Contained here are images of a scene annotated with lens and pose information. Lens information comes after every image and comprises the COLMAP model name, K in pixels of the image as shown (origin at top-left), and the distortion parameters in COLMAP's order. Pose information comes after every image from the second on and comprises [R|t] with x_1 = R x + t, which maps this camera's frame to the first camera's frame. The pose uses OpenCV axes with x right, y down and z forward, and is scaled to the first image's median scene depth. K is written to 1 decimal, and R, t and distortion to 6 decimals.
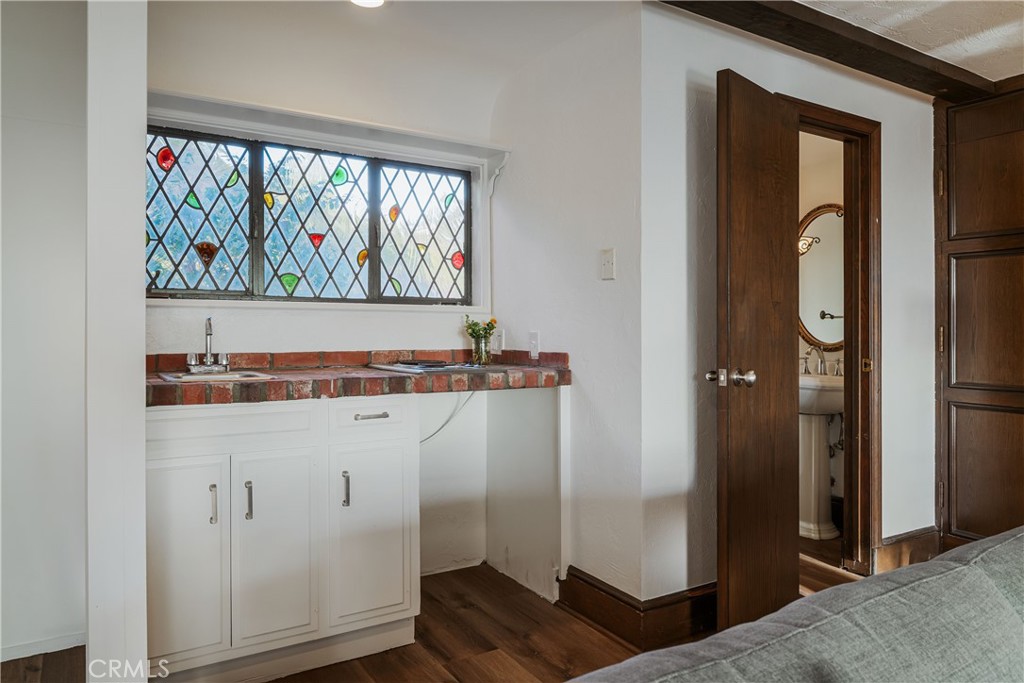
lens RADIAL K [[701.4, 0, 510.8], [0, 701.4, 328.4], [0, 0, 1]] dist [0.003702, 0.001048]
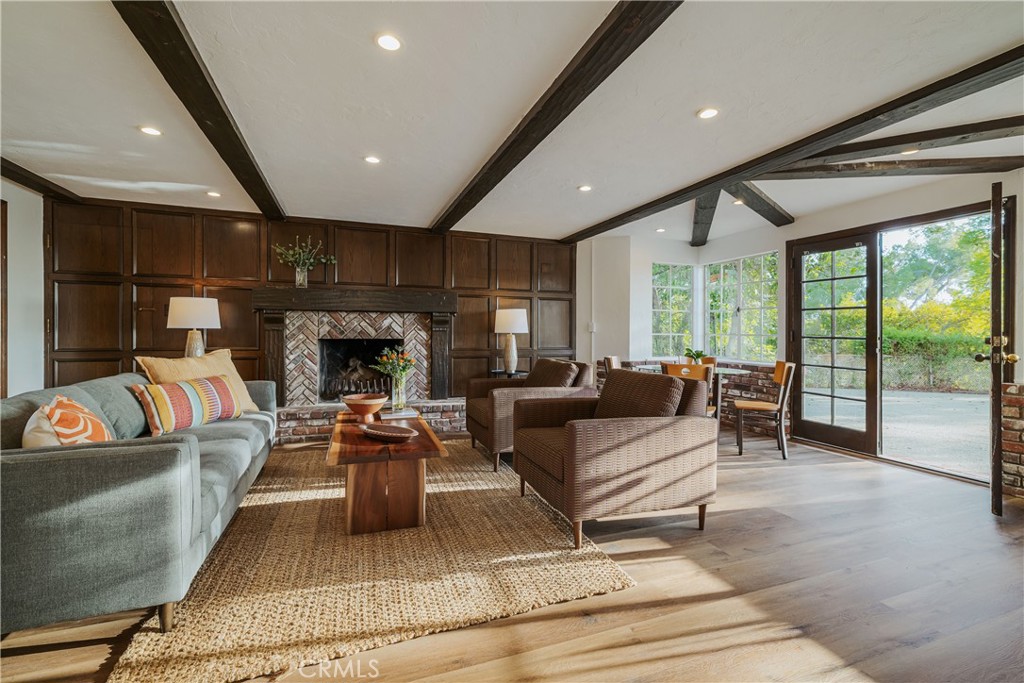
lens RADIAL K [[424.3, 0, 499.6], [0, 424.3, 335.6], [0, 0, 1]] dist [0.000424, 0.000082]
pose [[0.198047, 0.002781, 0.980188, -0.259851], [0.000477, 0.999996, -0.002934, 0.048329], [-0.980192, 0.001049, 0.198045, -0.405554]]
